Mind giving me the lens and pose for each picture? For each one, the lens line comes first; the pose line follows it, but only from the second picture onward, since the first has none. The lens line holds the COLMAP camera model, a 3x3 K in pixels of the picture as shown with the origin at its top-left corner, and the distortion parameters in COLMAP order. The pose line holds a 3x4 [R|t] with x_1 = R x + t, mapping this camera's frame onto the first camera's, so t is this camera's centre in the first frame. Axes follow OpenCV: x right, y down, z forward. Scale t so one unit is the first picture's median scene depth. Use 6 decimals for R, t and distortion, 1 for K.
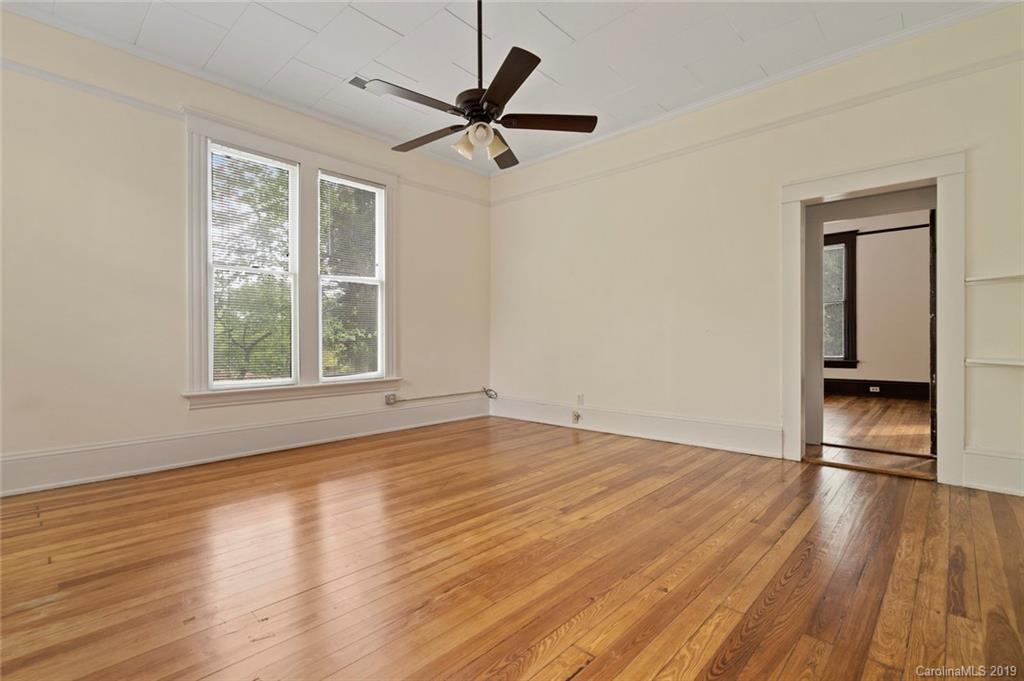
lens RADIAL K [[468.0, 0, 511.3], [0, 468.0, 339.5], [0, 0, 1]] dist [-0.007271, 0.004490]
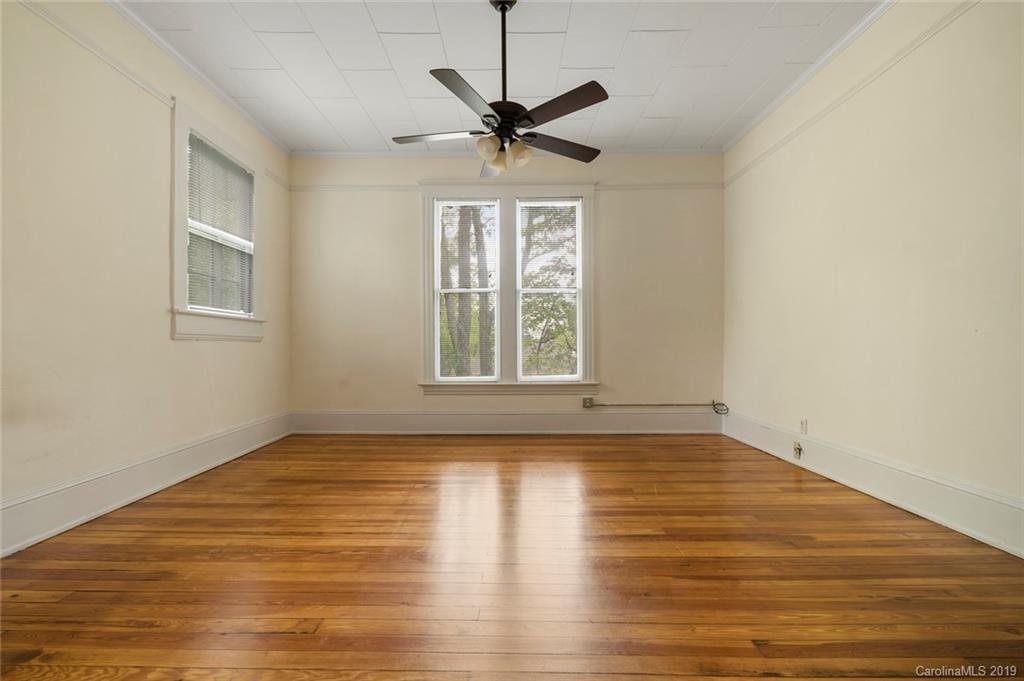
lens RADIAL K [[468.0, 0, 514.9], [0, 468.0, 345.8], [0, 0, 1]] dist [-0.007271, 0.004490]
pose [[0.673165, 0.001901, -0.739490, 0.438191], [0.000840, 0.999994, 0.003335, -0.001366], [0.739492, -0.002867, 0.673160, 0.203814]]
